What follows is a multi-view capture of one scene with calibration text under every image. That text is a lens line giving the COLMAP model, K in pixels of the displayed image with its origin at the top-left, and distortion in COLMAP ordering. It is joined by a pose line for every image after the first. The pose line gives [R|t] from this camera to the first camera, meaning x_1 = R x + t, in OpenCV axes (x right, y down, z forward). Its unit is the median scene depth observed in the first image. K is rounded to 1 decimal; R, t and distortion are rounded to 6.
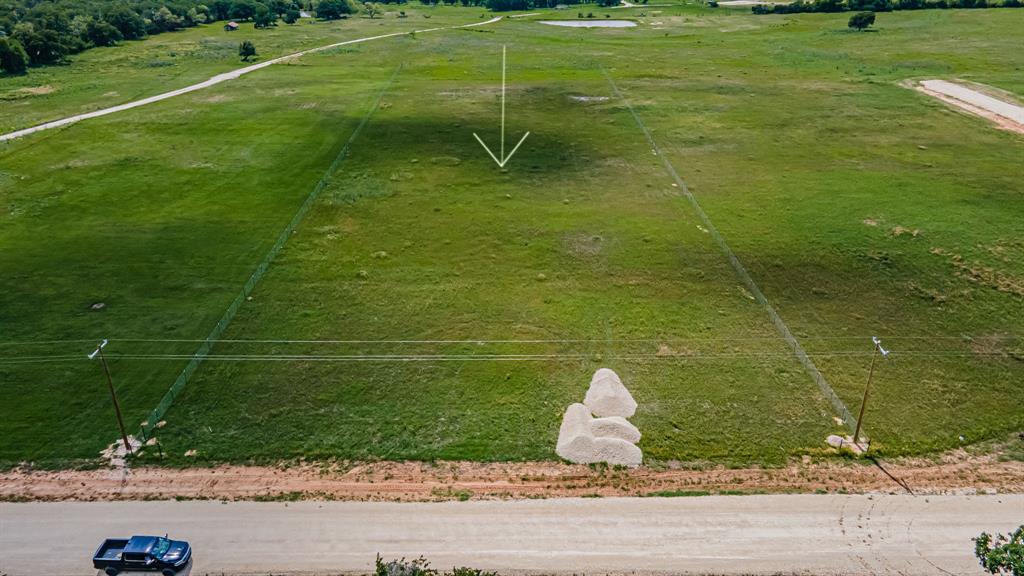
lens RADIAL K [[738.3, 0, 515.7], [0, 738.3, 285.5], [0, 0, 1]] dist [0.024881, 0.028745]
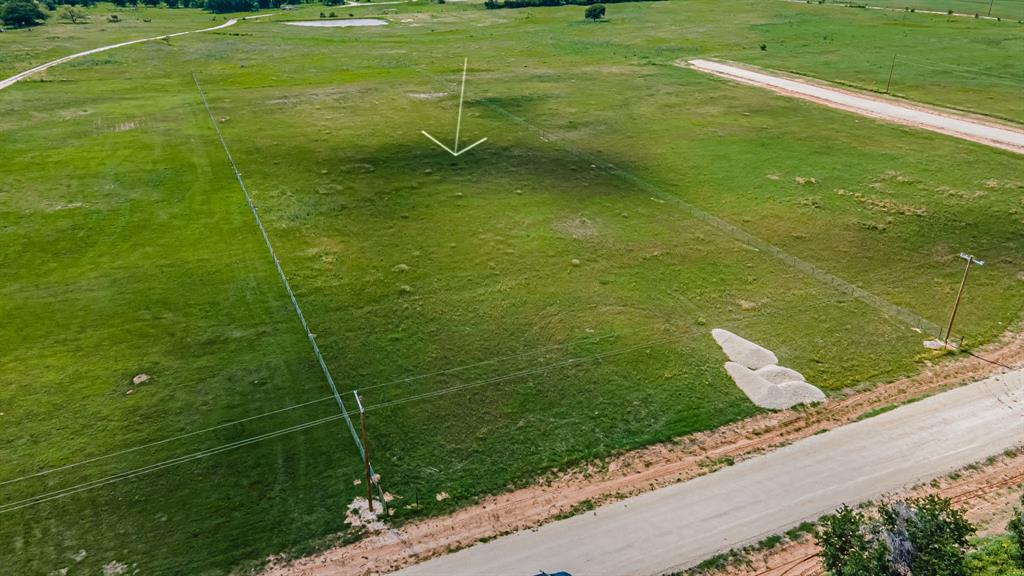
lens RADIAL K [[738.3, 0, 511.6], [0, 738.3, 290.3], [0, 0, 1]] dist [0.024881, 0.028745]
pose [[0.914430, -0.171096, 0.366803, -0.645633], [0.168838, 0.984892, 0.038497, -0.042074], [-0.367848, 0.026727, 0.929502, 0.123174]]
